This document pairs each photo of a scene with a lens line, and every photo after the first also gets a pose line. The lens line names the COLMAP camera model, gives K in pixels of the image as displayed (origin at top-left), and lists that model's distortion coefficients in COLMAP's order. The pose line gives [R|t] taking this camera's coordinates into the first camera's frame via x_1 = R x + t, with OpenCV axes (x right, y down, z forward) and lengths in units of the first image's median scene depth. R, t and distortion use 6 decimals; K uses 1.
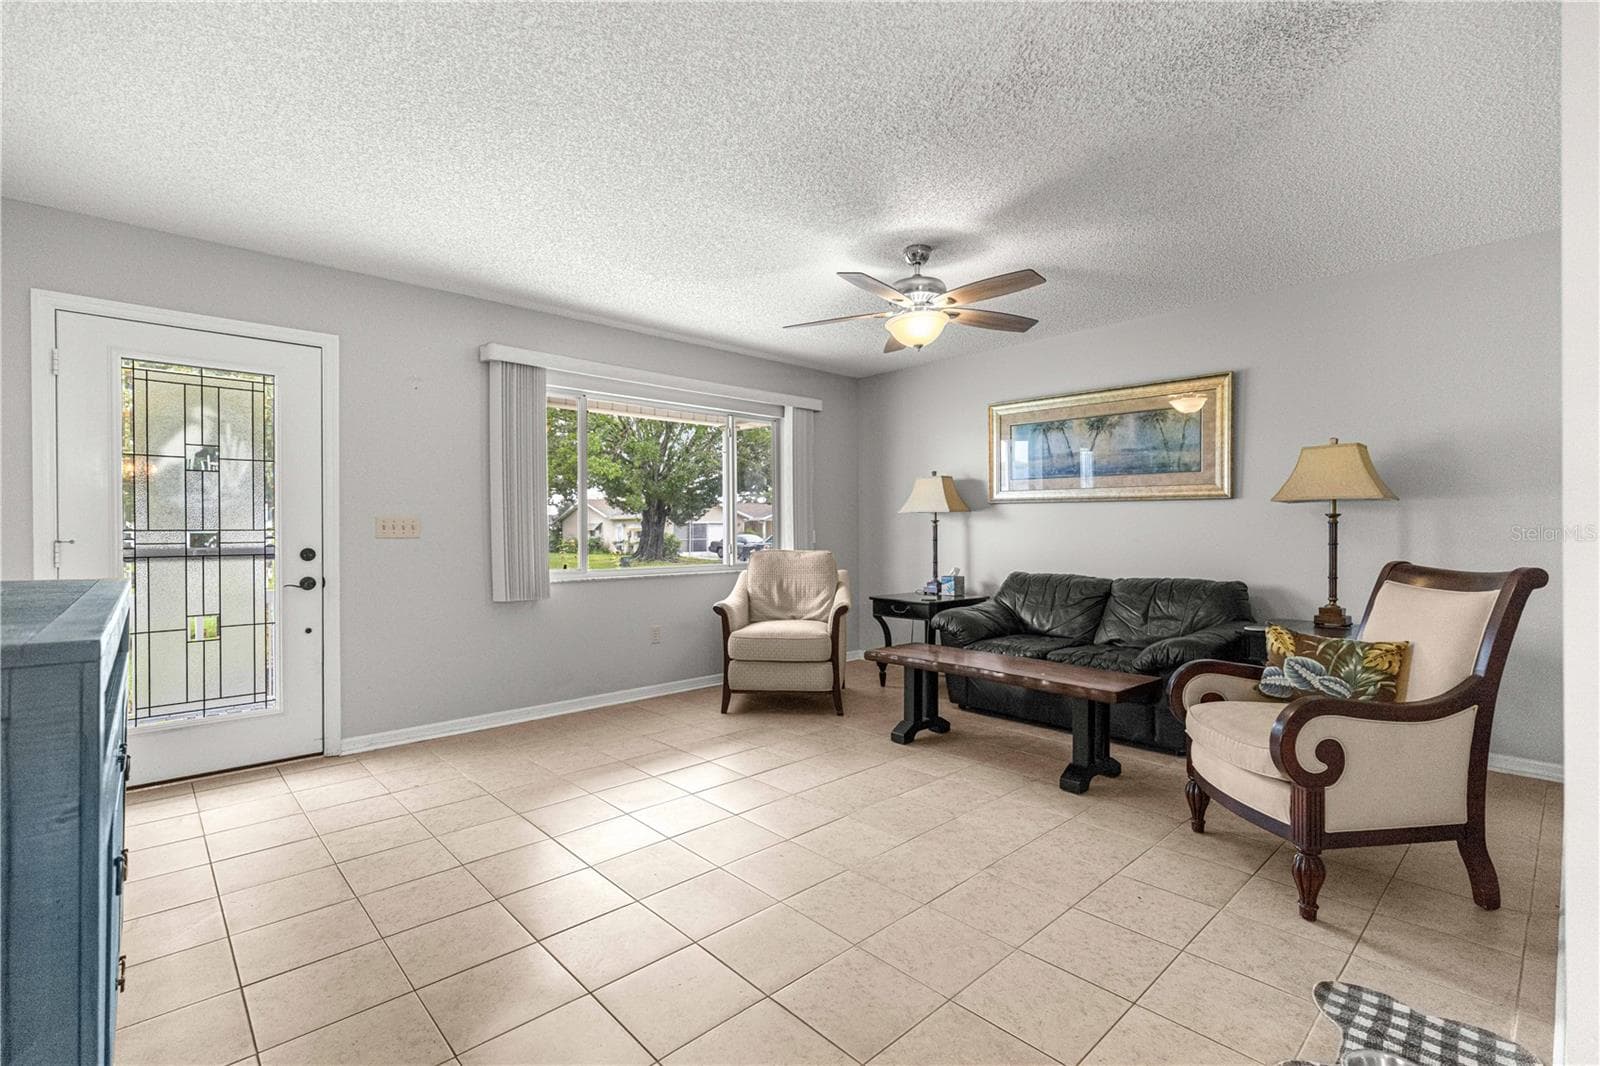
lens RADIAL K [[719.8, 0, 798.3], [0, 719.8, 530.3], [0, 0, 1]] dist [0.002717, -0.000850]
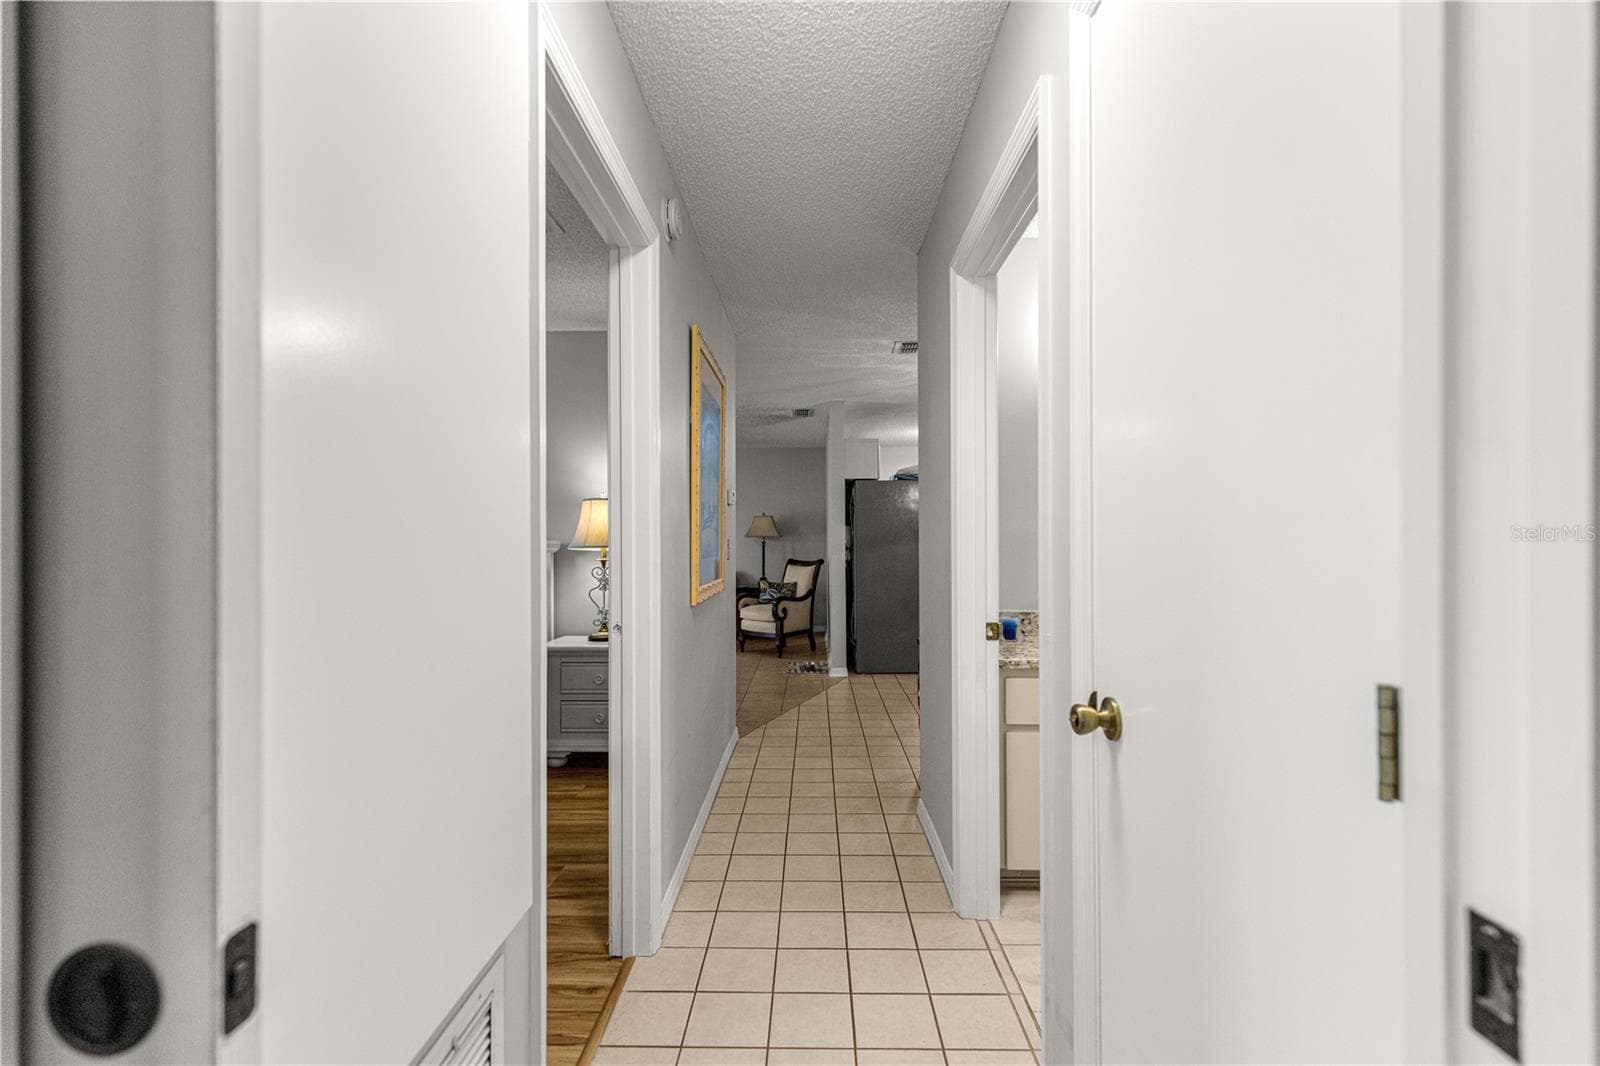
lens RADIAL K [[686.4, 0, 797.0], [0, 686.4, 534.0], [0, 0, 1]] dist [0.005231, 0.000437]
pose [[0.696238, 0.006484, 0.717782, -1.542067], [0.002426, 0.999932, -0.011385, -0.036837], [-0.717807, 0.009668, 0.696175, -1.320848]]
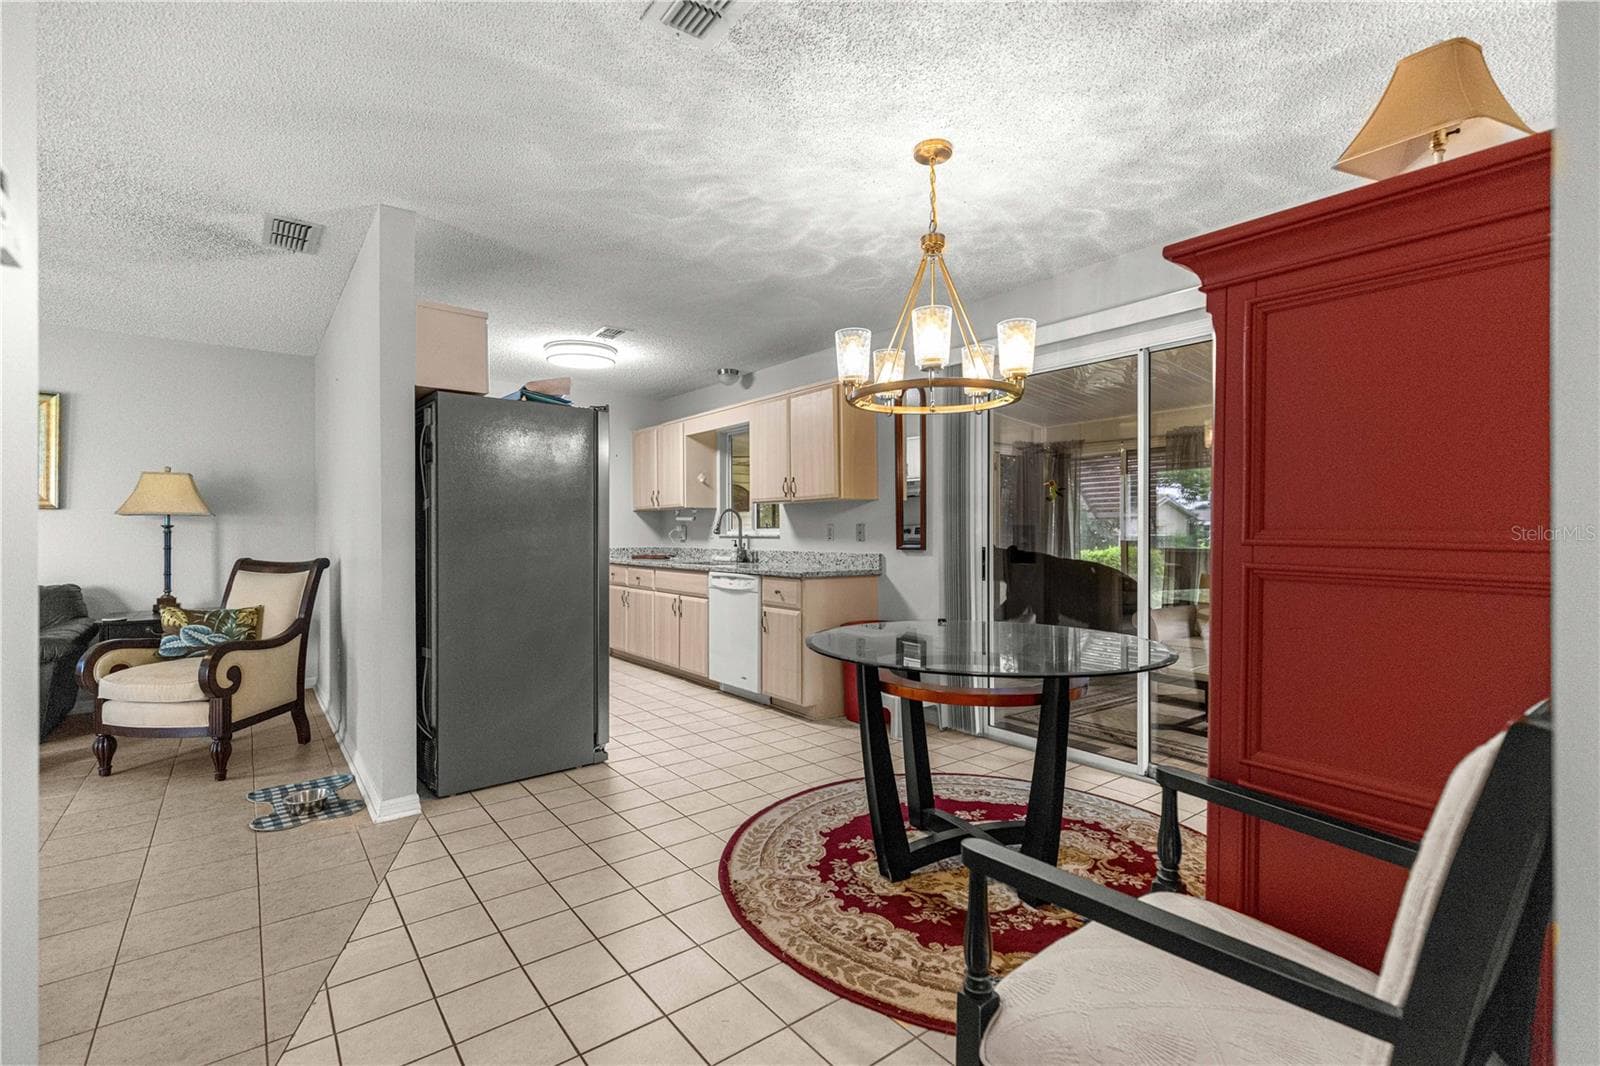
lens RADIAL K [[719.8, 0, 798.3], [0, 719.8, 530.3], [0, 0, 1]] dist [0.002717, -0.000850]
pose [[0.088275, 0.003525, 0.996090, -0.717057], [0.001253, 0.999993, -0.003650, -0.011854], [-0.996095, 0.001570, 0.088270, -0.392570]]
